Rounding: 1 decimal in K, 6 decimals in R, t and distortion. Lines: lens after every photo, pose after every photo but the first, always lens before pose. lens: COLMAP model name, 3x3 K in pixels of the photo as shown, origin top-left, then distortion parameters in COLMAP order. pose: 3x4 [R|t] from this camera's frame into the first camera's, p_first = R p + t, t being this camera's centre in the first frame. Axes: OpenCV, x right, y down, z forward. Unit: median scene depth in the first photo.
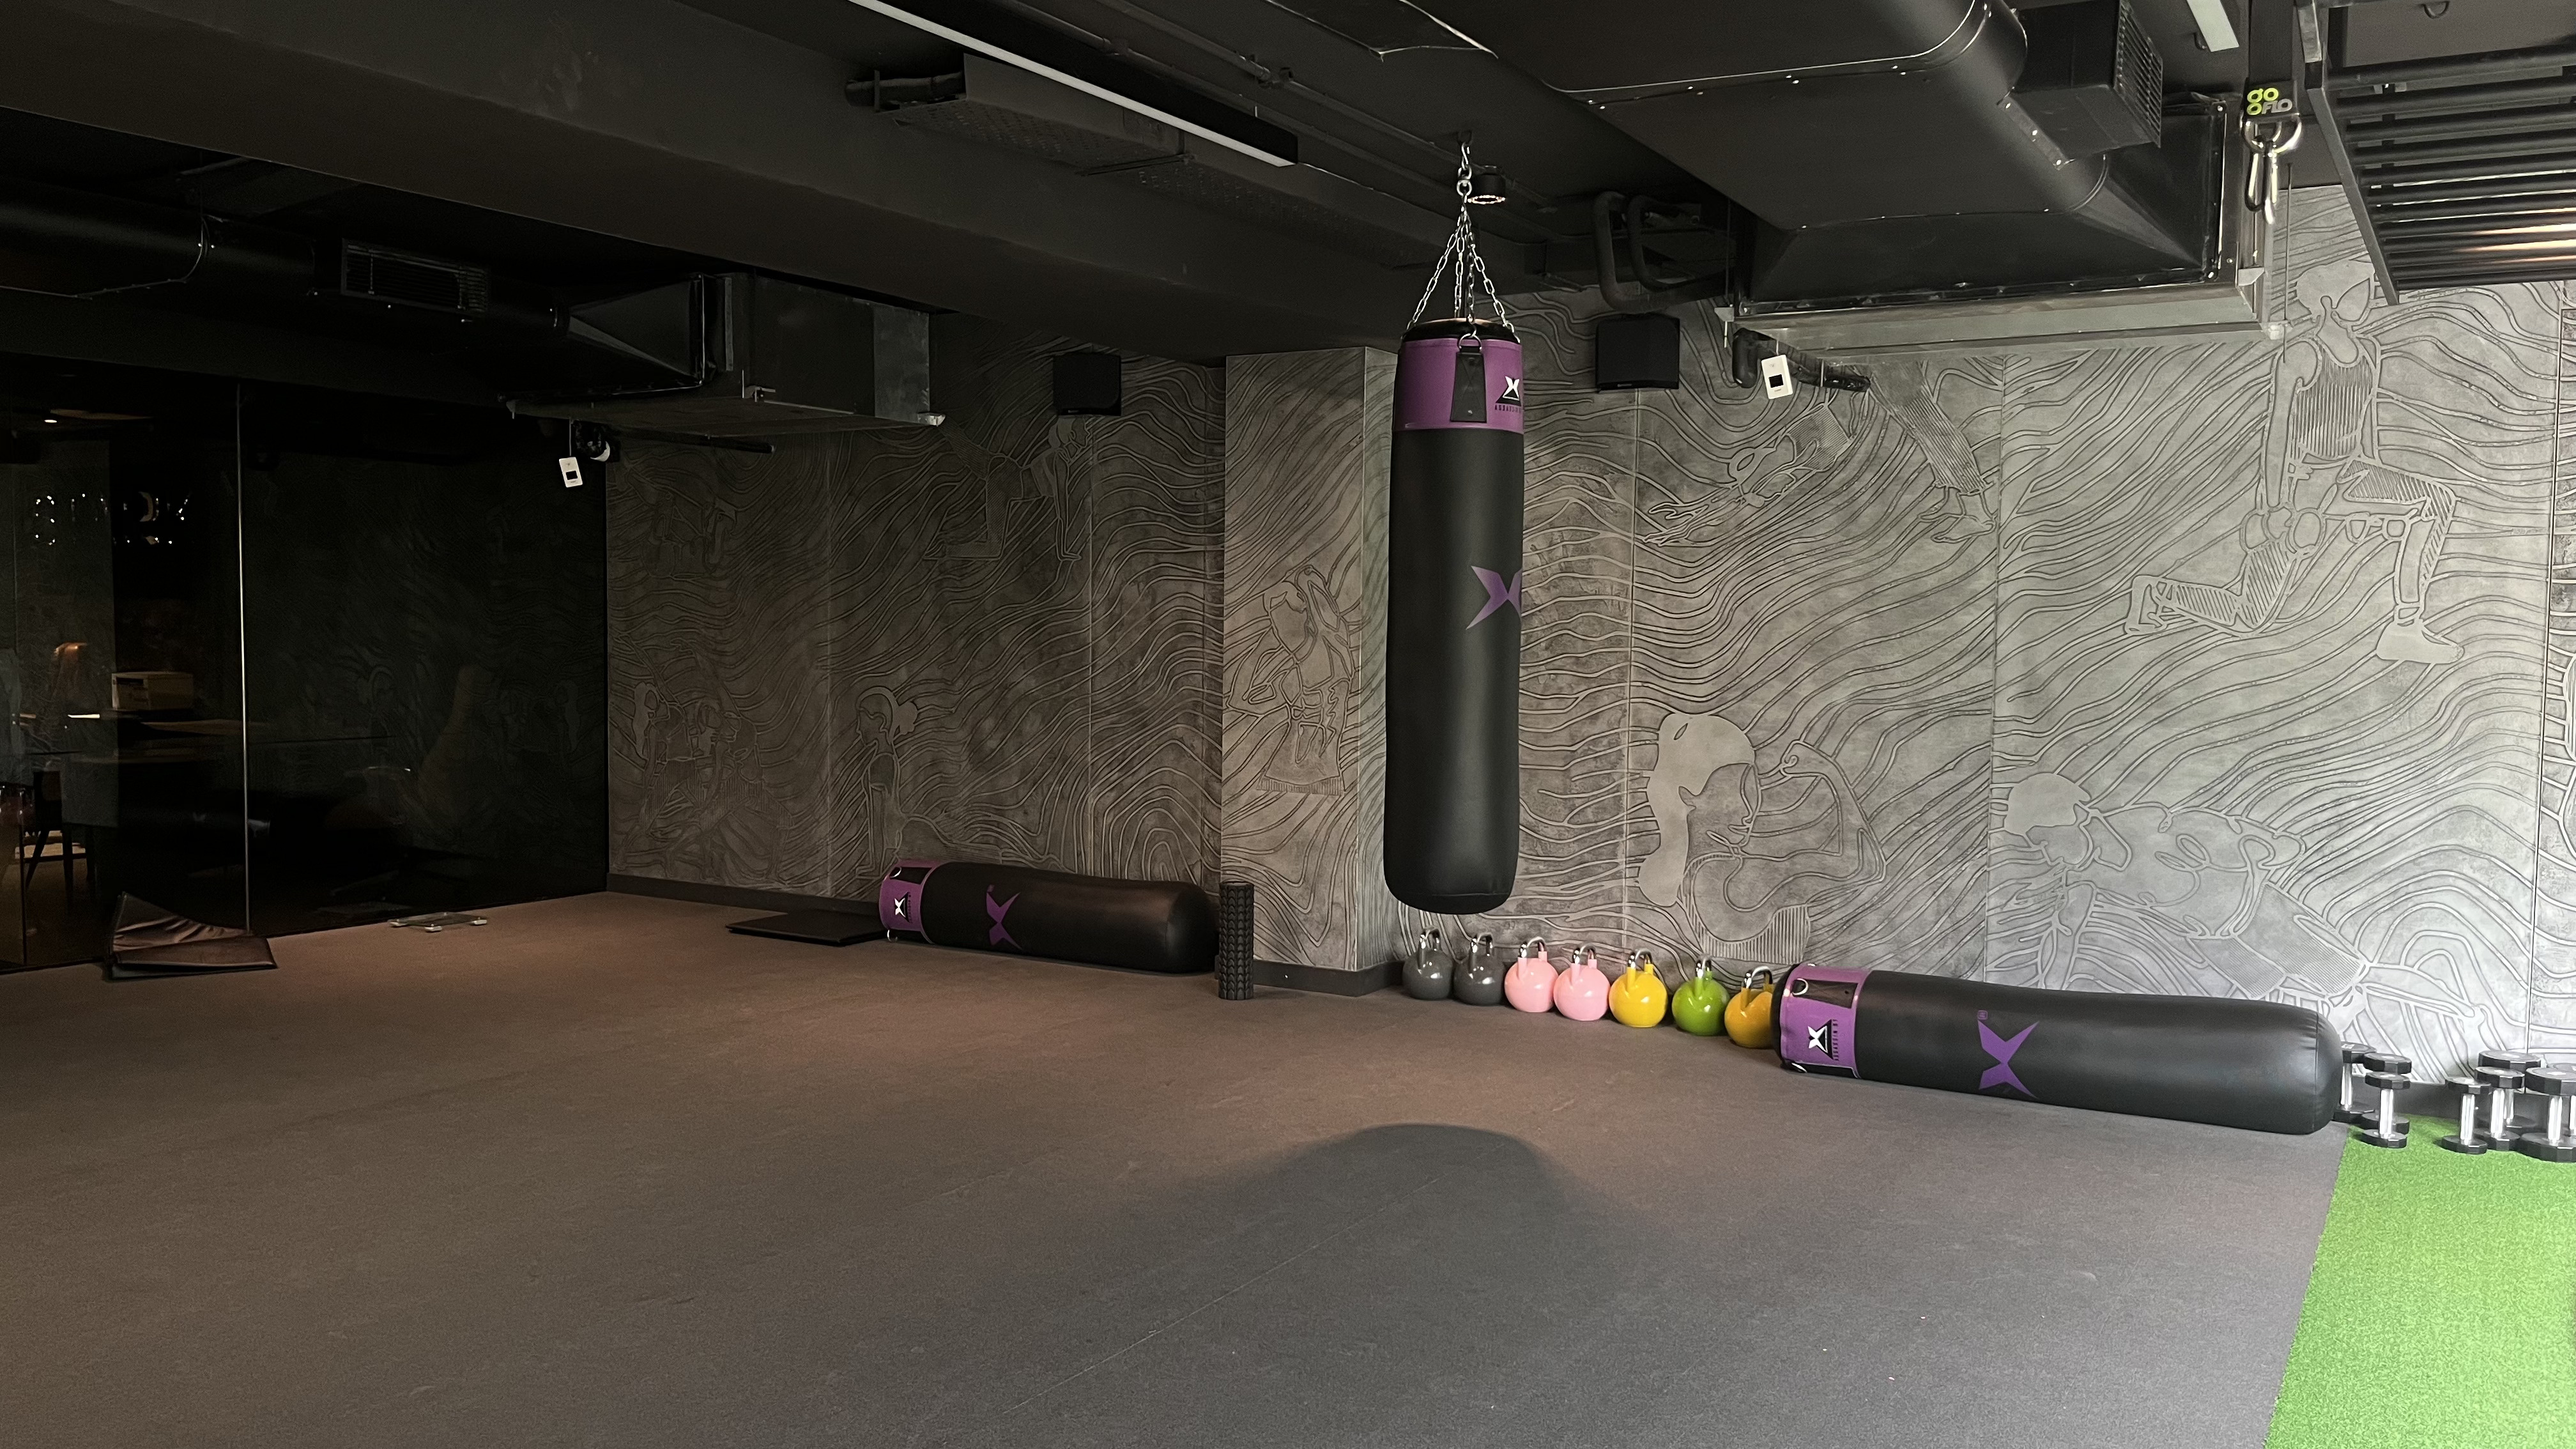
lens RADIAL K [[1946.9, 0, 1290.2], [0, 1946.9, 726.0], [0, 0, 1]] dist [0.060902, -0.078593]
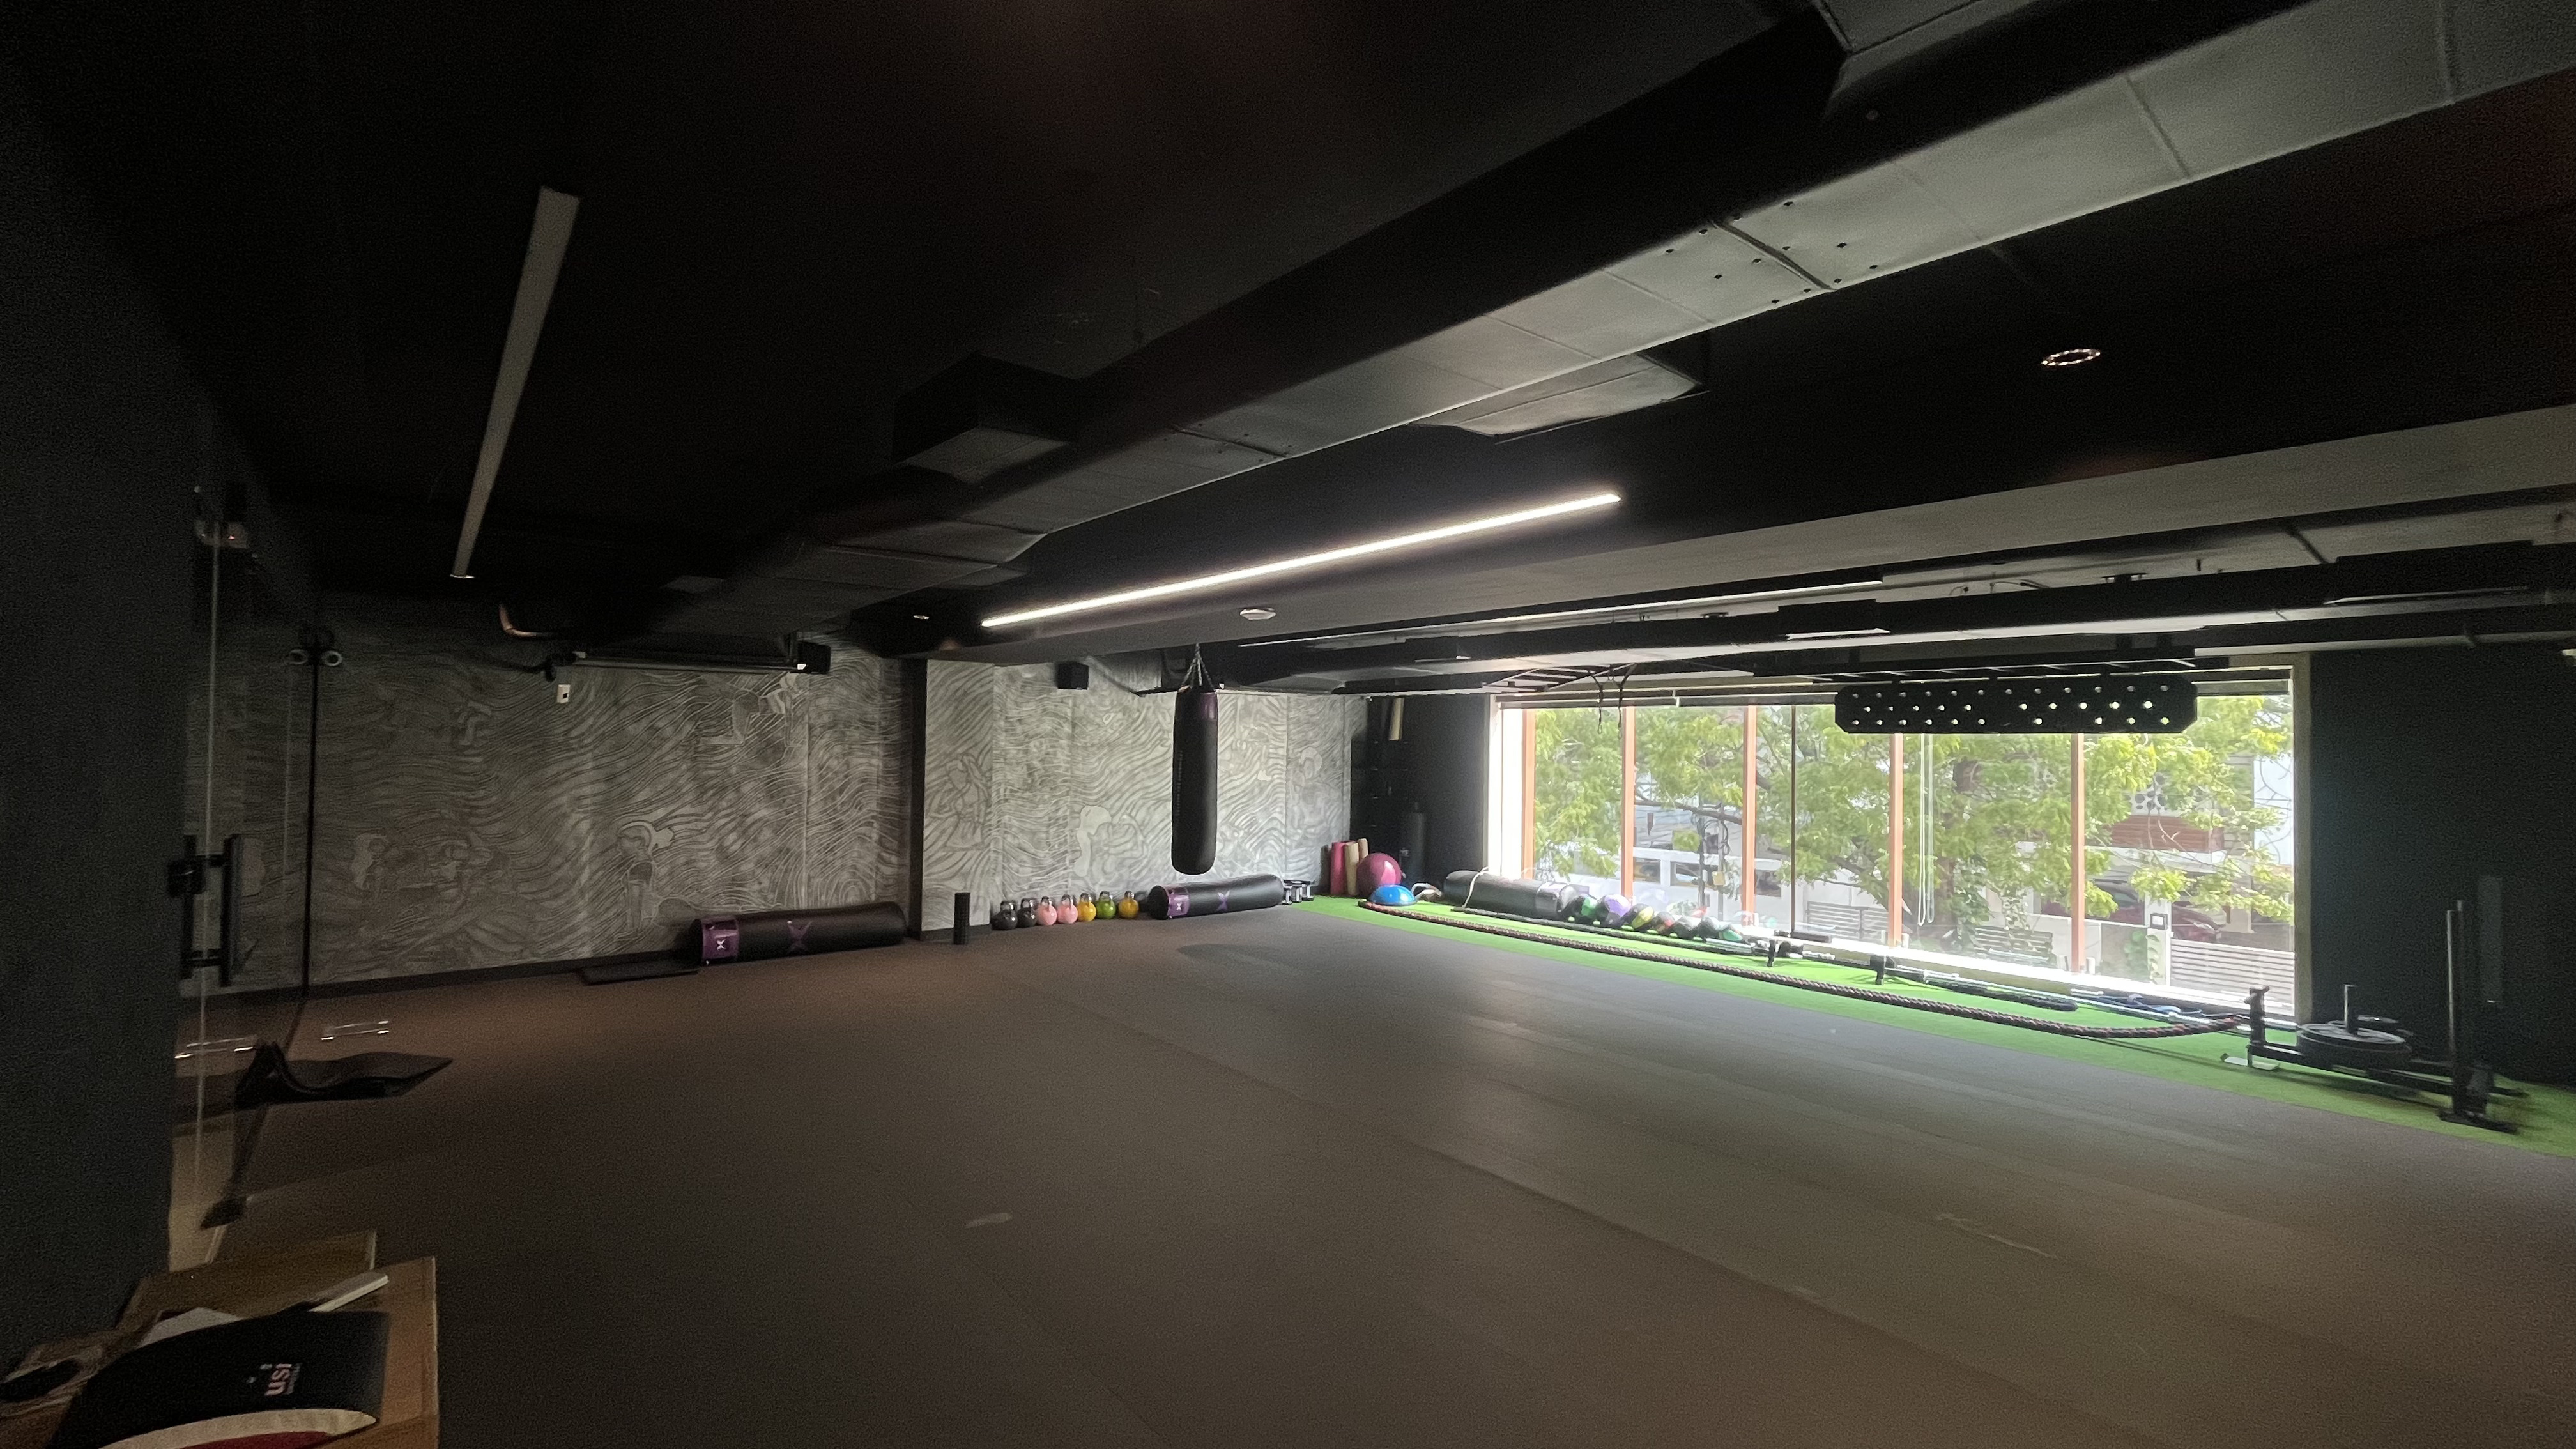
lens RADIAL K [[1048.0, 0, 1285.1], [0, 1048.0, 722.6], [0, 0, 1]] dist [-0.003276, -0.000631]
pose [[0.321704, -0.001501, 0.946839, -0.907367], [0.023376, 0.999707, -0.006357, -0.088474], [-0.946552, 0.024178, 0.321644, 0.202647]]
